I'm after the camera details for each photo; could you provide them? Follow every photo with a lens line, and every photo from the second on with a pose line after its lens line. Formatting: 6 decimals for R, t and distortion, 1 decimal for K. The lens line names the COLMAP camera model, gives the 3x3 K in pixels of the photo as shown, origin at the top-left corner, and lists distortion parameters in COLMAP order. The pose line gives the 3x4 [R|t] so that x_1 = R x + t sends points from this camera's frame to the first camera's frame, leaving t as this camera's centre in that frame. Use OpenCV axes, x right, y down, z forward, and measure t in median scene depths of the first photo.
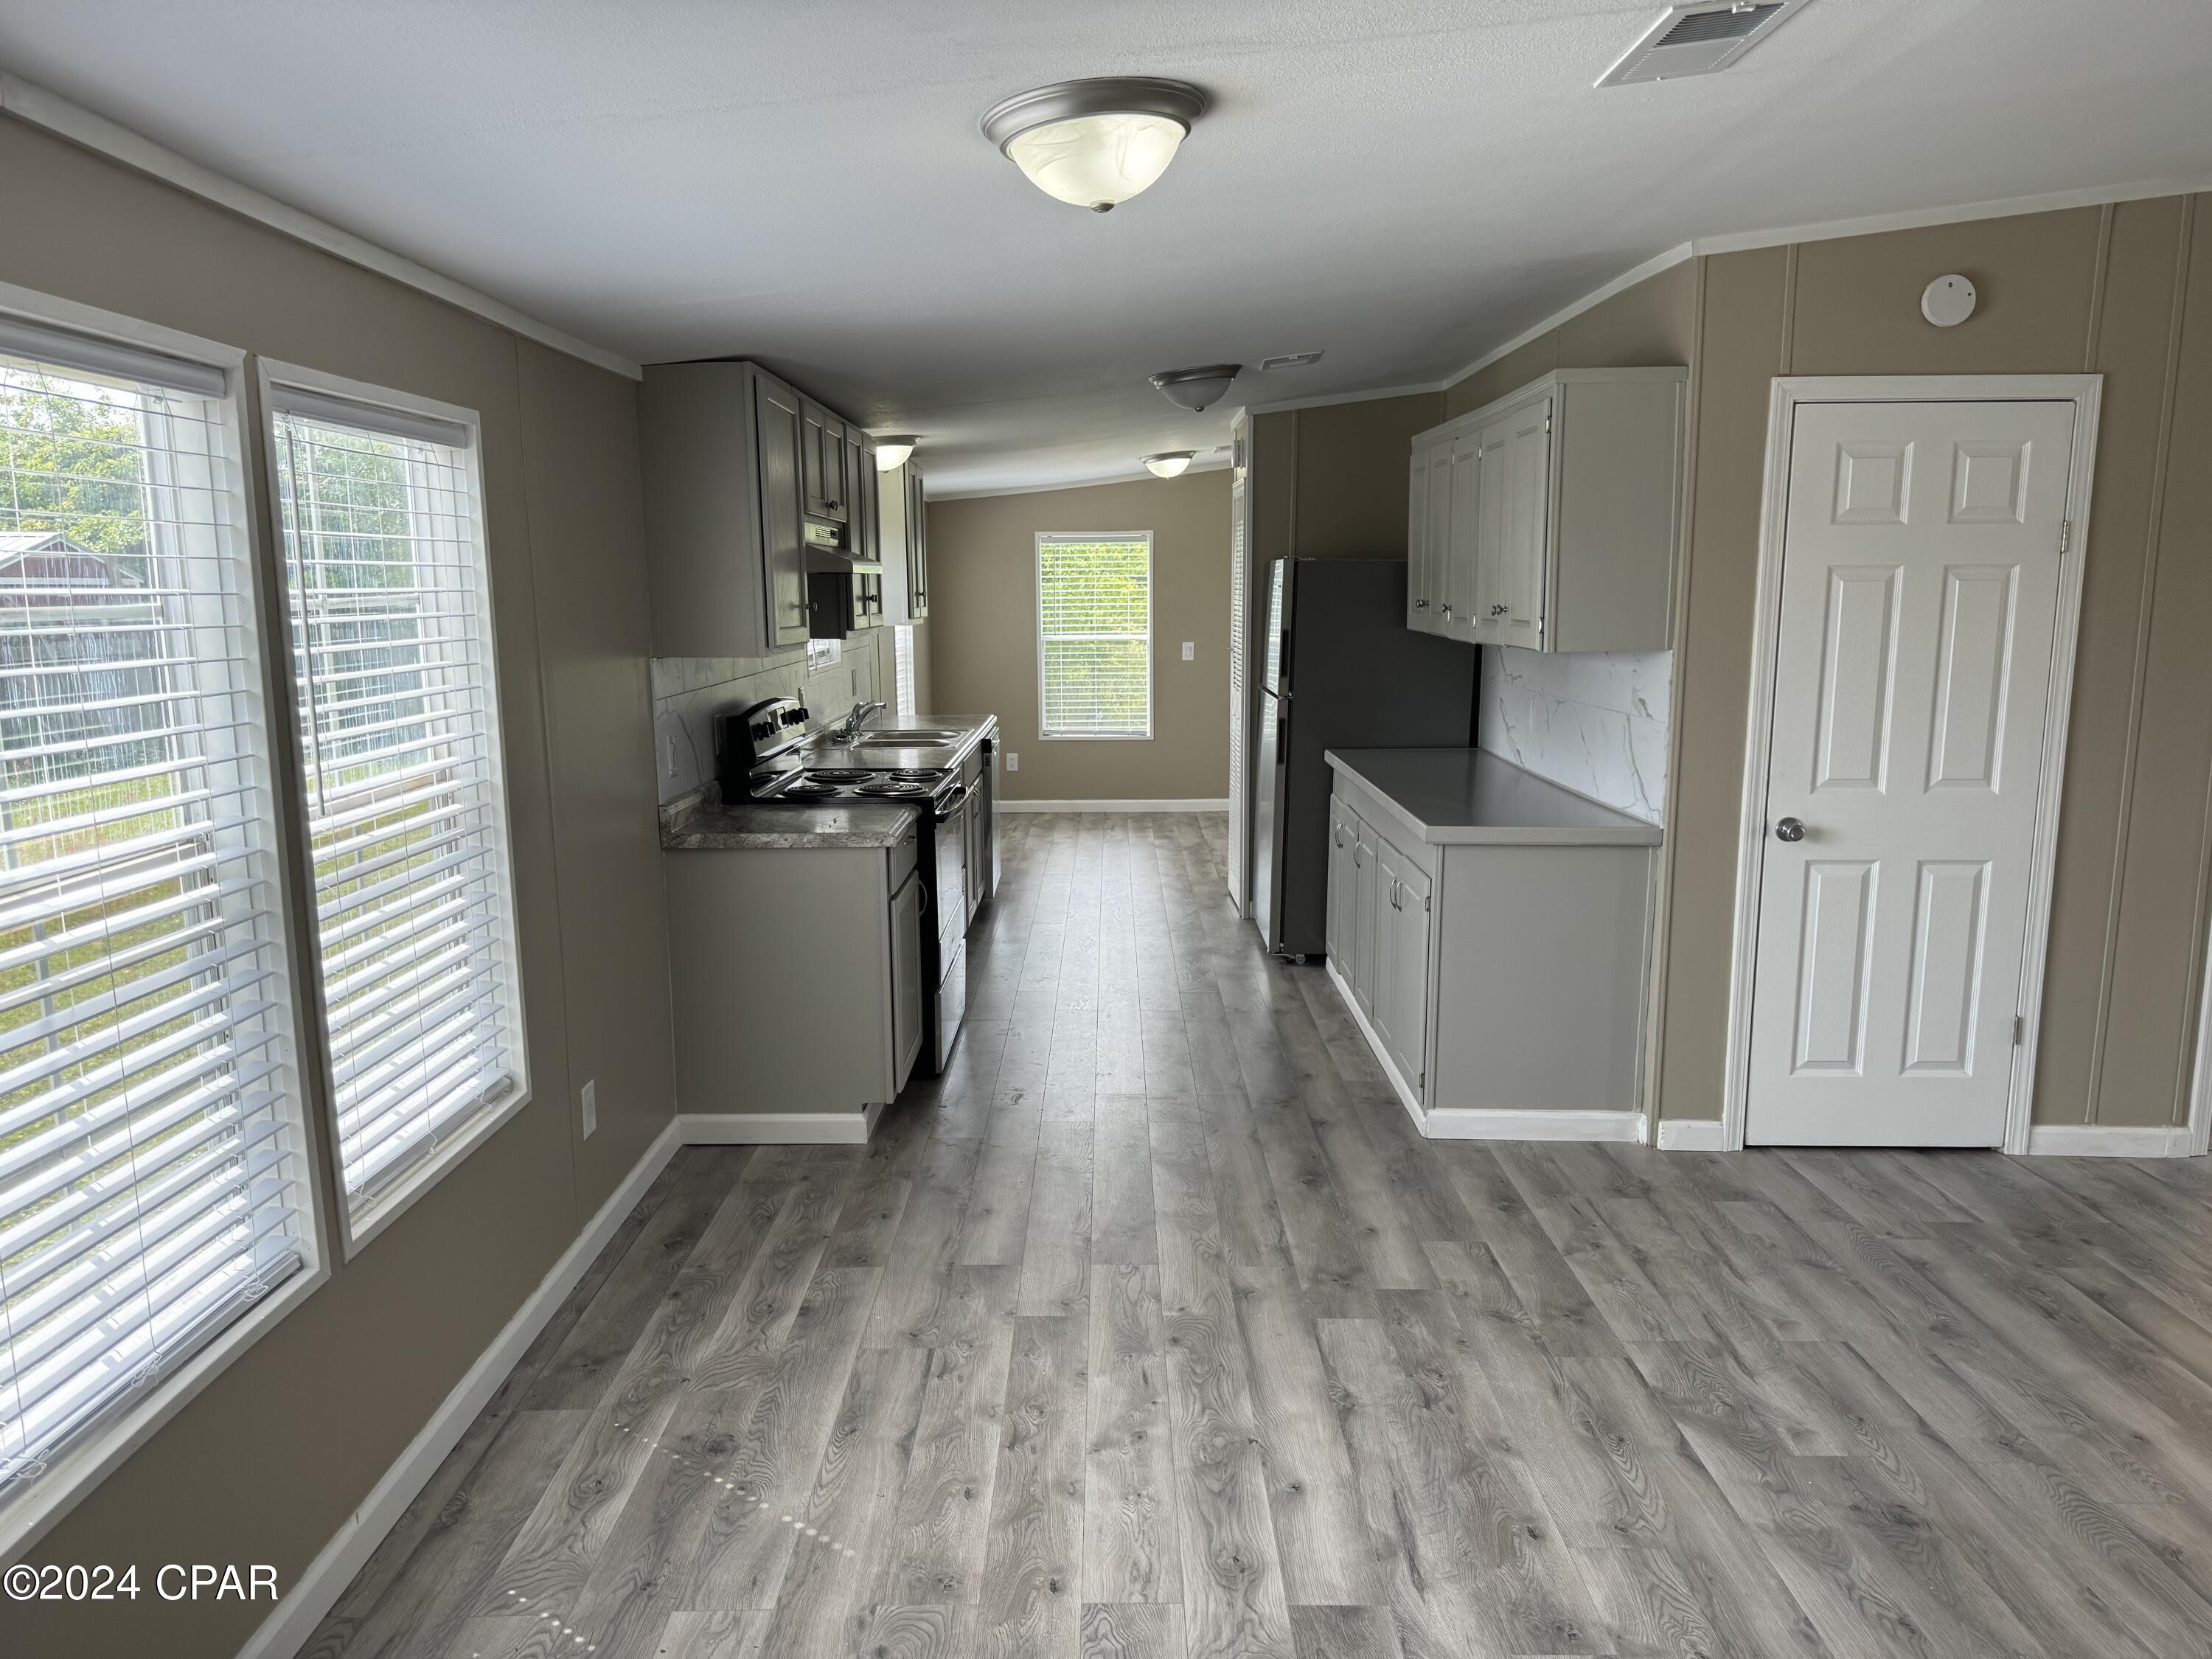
lens RADIAL K [[1571.7, 0, 1108.6], [0, 1571.7, 834.6], [0, 0, 1]] dist [0.012296, -0.008874]
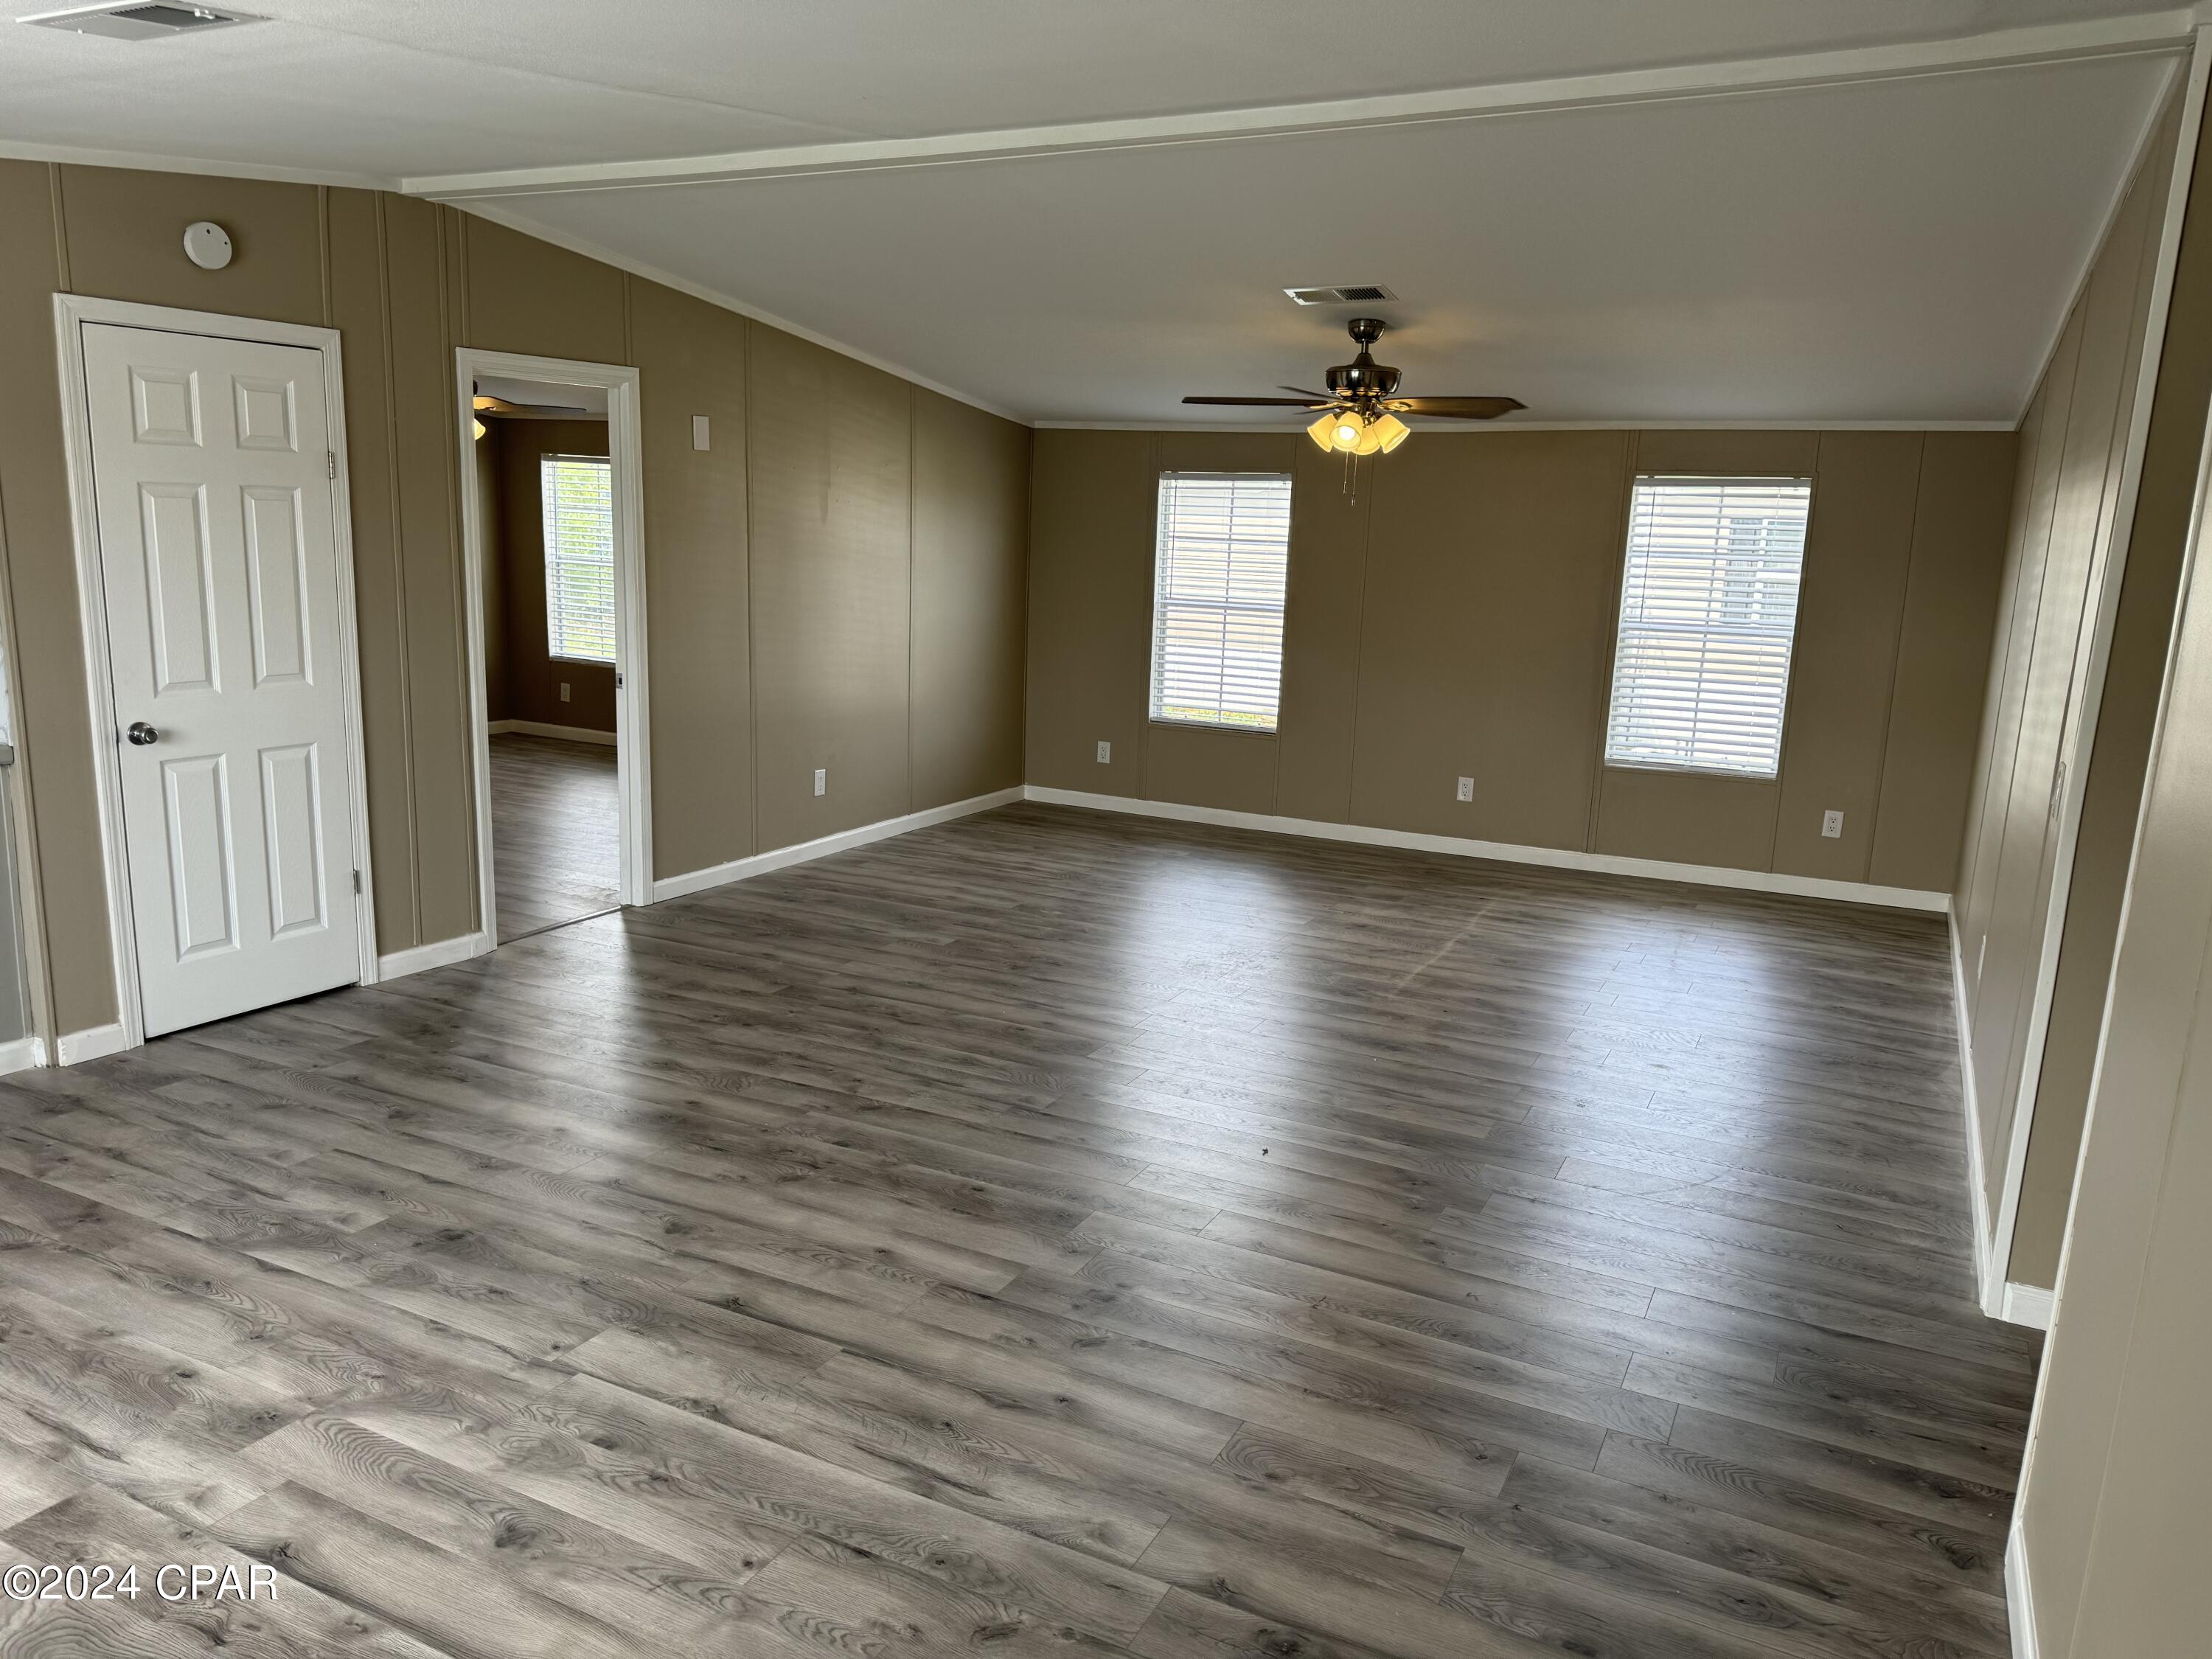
lens RADIAL K [[1571.7, 0, 1103.1], [0, 1571.7, 831.2], [0, 0, 1]] dist [0.012296, -0.008874]
pose [[0.451960, -0.157338, 0.878053, -0.230307], [0.109034, 0.986685, 0.120681, 0.004297], [-0.885349, 0.041195, 0.463098, -0.060637]]
